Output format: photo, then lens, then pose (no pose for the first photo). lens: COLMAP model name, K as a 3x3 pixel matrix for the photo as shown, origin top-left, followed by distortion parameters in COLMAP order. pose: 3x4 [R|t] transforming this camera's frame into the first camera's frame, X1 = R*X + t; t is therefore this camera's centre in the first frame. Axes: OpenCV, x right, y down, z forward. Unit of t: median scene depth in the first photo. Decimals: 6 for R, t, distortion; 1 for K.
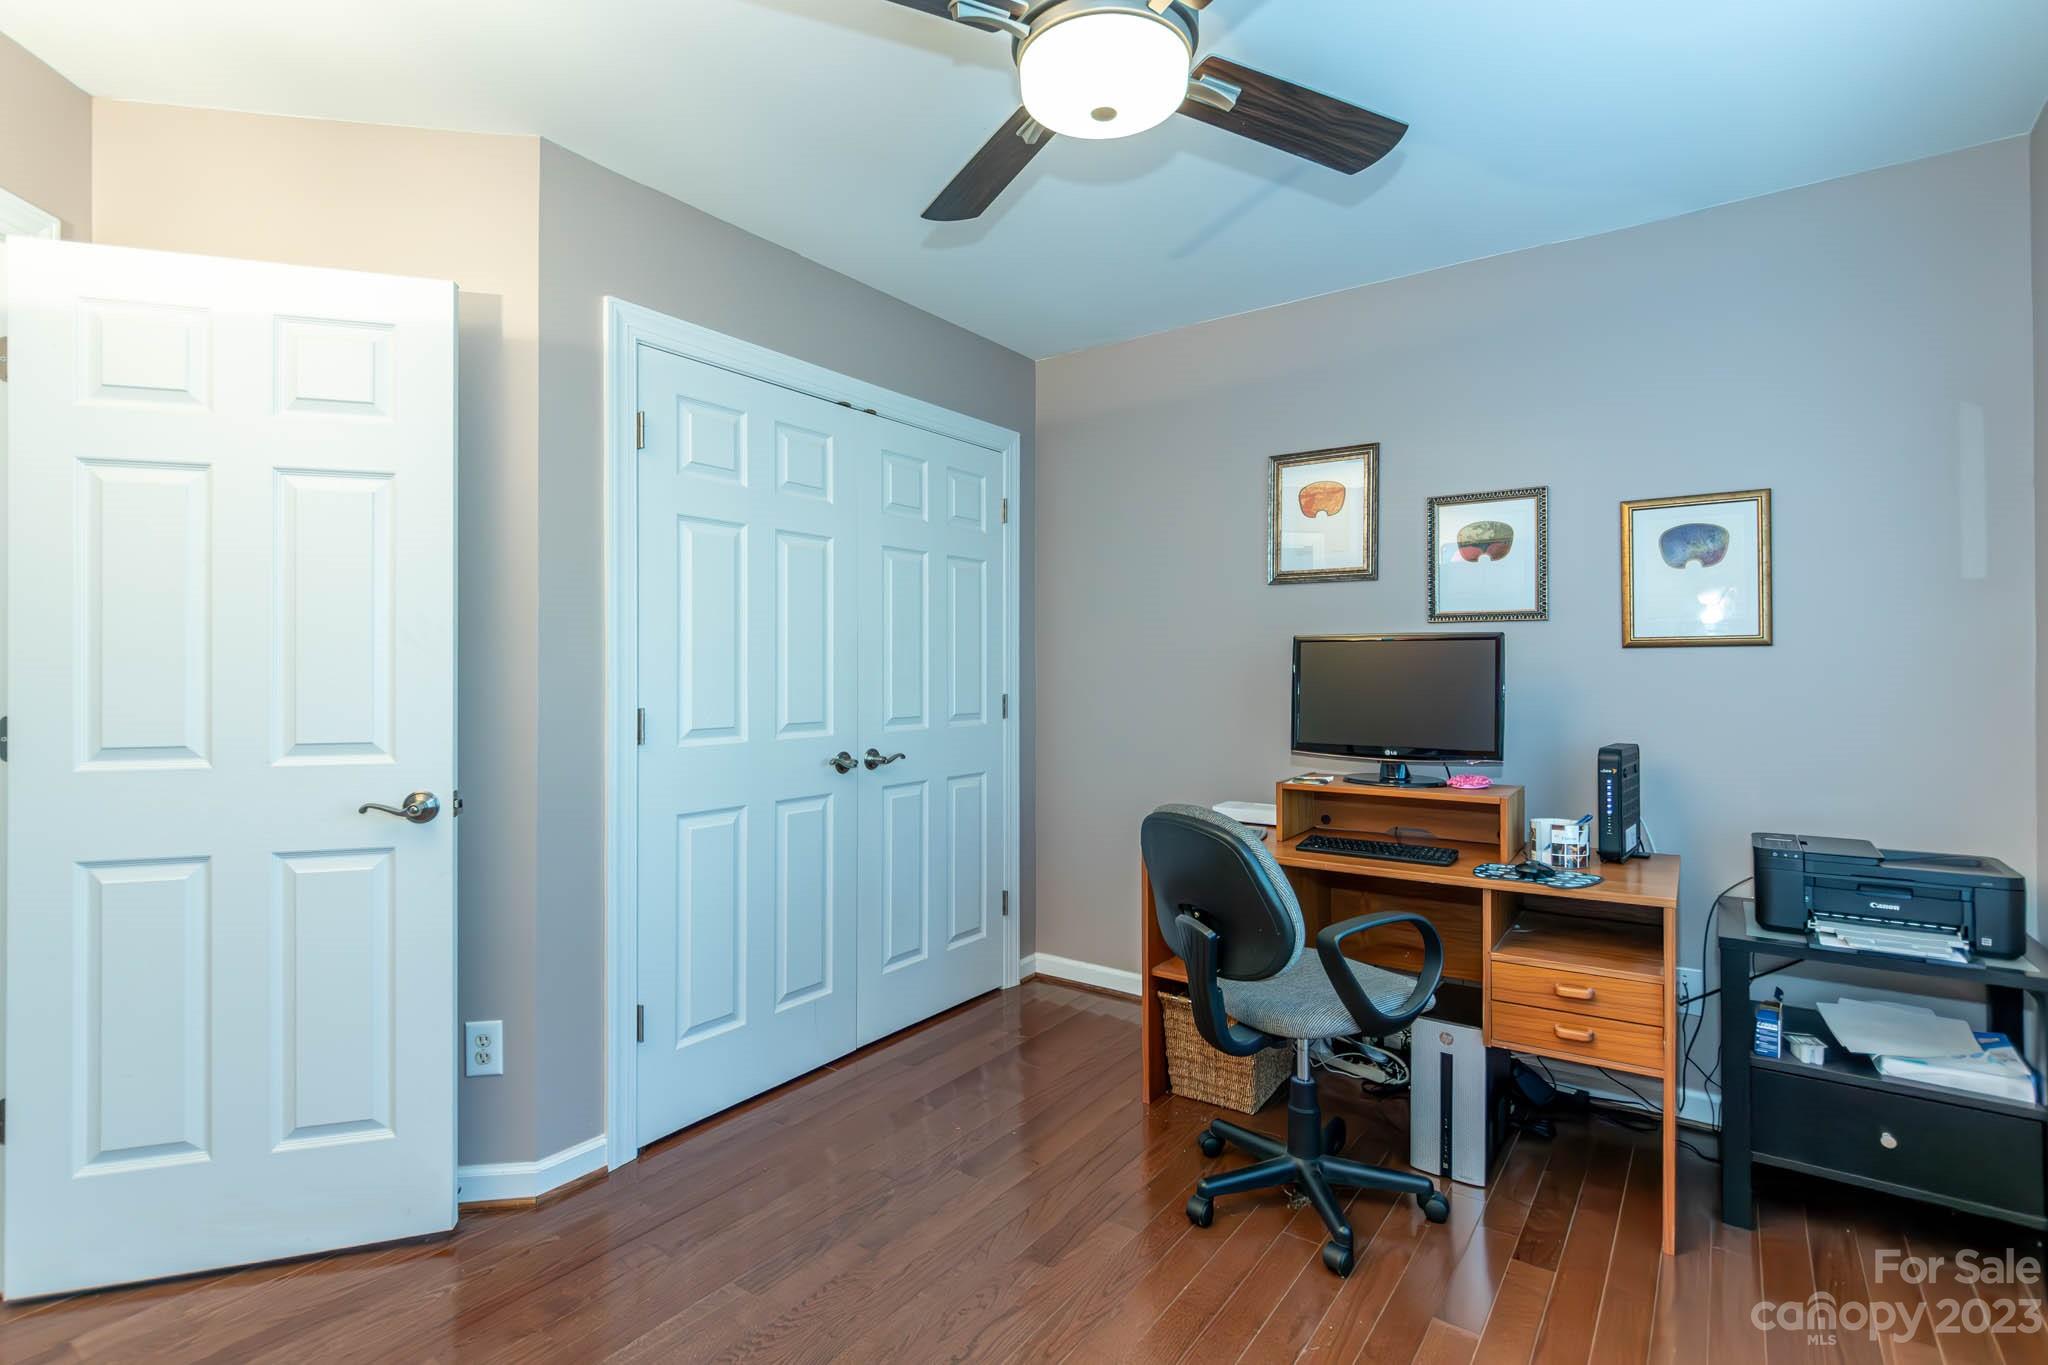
lens RADIAL K [[971.5, 0, 1009.6], [0, 971.5, 673.8], [0, 0, 1]] dist [0.010156, -0.011294]
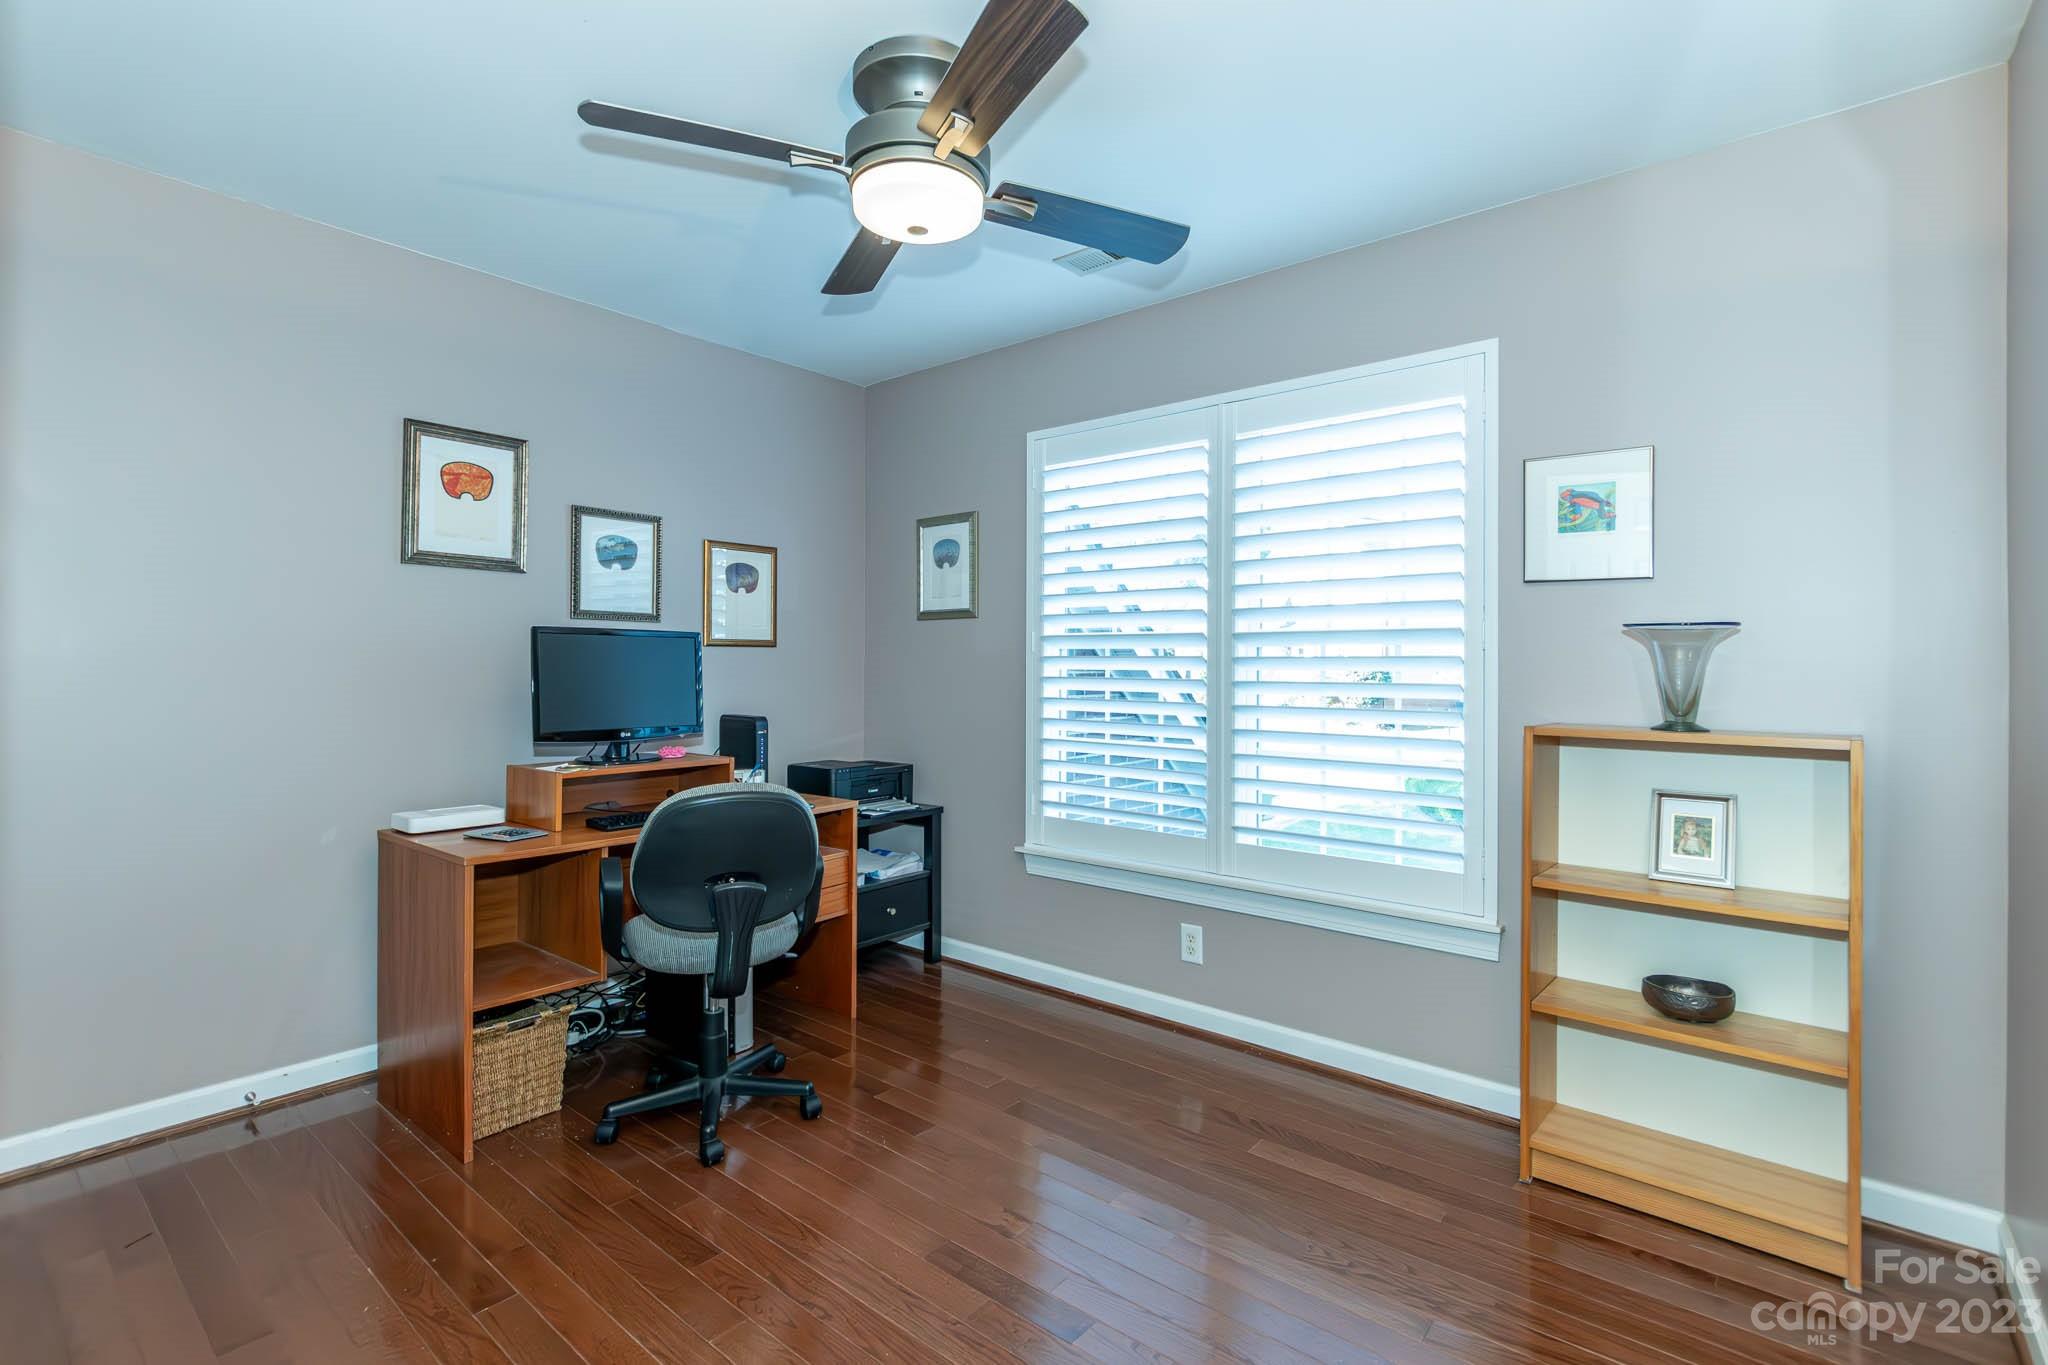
lens RADIAL K [[971.5, 0, 1009.6], [0, 971.5, 673.8], [0, 0, 1]] dist [0.010156, -0.011294]
pose [[0.078872, -0.010054, 0.996834, -0.662439], [-0.009483, 0.999896, 0.010836, -0.006595], [-0.996840, -0.010307, 0.078768, 0.439351]]
